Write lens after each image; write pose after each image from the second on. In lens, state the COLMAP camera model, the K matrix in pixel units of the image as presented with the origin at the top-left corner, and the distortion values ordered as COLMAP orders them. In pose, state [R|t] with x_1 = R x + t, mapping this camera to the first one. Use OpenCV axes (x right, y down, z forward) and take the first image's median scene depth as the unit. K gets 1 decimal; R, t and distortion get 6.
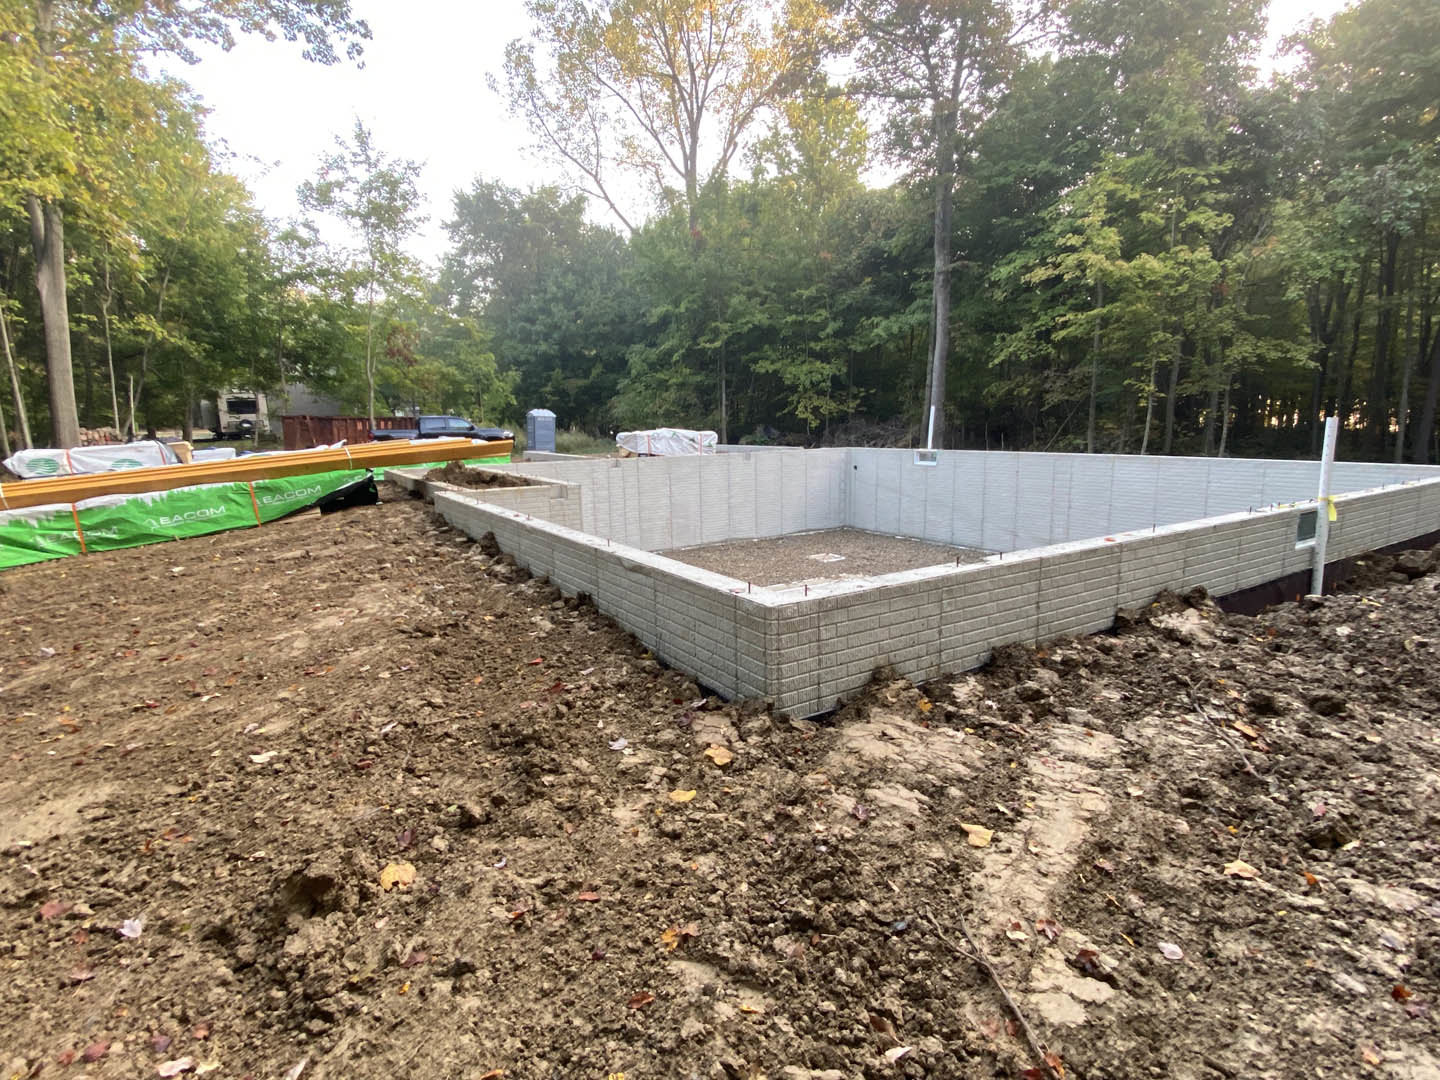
lens RADIAL K [[730.4, 0, 720.0], [0, 730.4, 540.0], [0, 0, 1]] dist [0.061707, -0.052569]
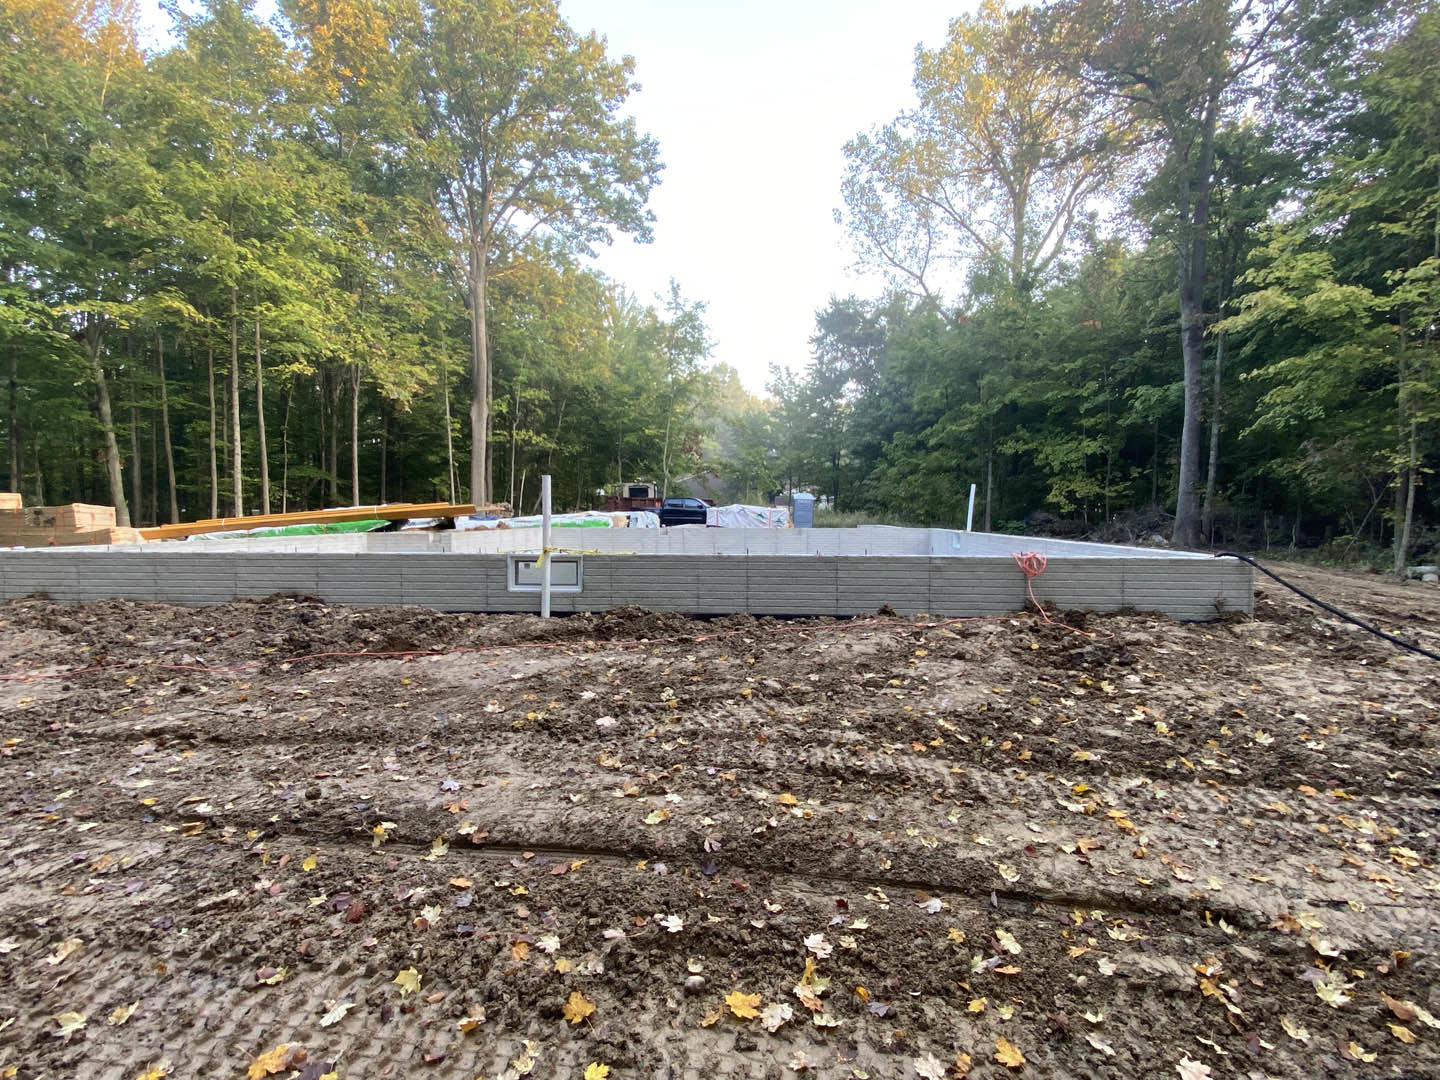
lens RADIAL K [[730.4, 0, 720.0], [0, 730.4, 540.0], [0, 0, 1]] dist [0.061707, -0.052569]
pose [[0.797361, 0.041655, -0.602064, 0.311053], [-0.113882, 0.990078, -0.082322, -0.001391], [0.592661, 0.134205, 0.794193, 0.053109]]
